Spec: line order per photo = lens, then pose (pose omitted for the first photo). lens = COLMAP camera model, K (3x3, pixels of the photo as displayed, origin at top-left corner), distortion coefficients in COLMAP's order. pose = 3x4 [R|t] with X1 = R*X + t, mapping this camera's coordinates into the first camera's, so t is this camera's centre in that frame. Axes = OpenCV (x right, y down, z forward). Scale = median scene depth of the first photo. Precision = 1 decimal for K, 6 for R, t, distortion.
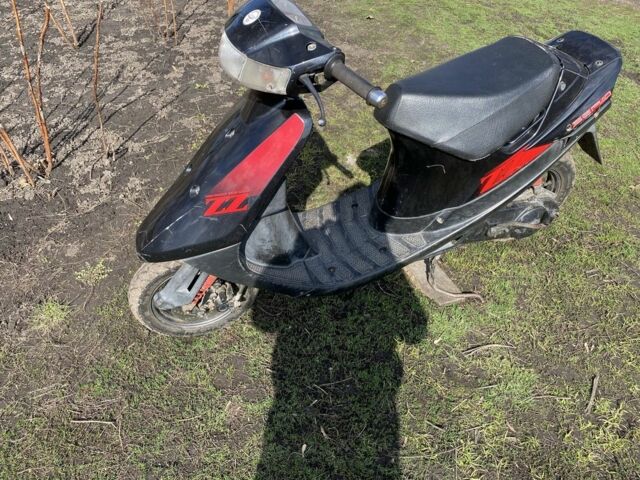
lens RADIAL K [[406.3, 0, 319.6], [0, 406.3, 206.3], [0, 0, 1]] dist [0.001925, 0.001506]
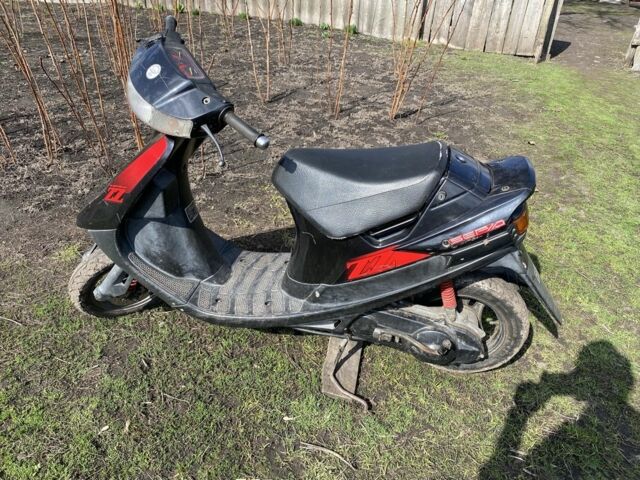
lens RADIAL K [[406.3, 0, 319.6], [0, 406.3, 206.3], [0, 0, 1]] dist [0.001925, 0.001506]
pose [[0.850923, 0.285098, -0.441190, 0.692943], [-0.367817, 0.923013, -0.112954, -0.054997], [0.375021, 0.258392, 0.890277, 0.055200]]
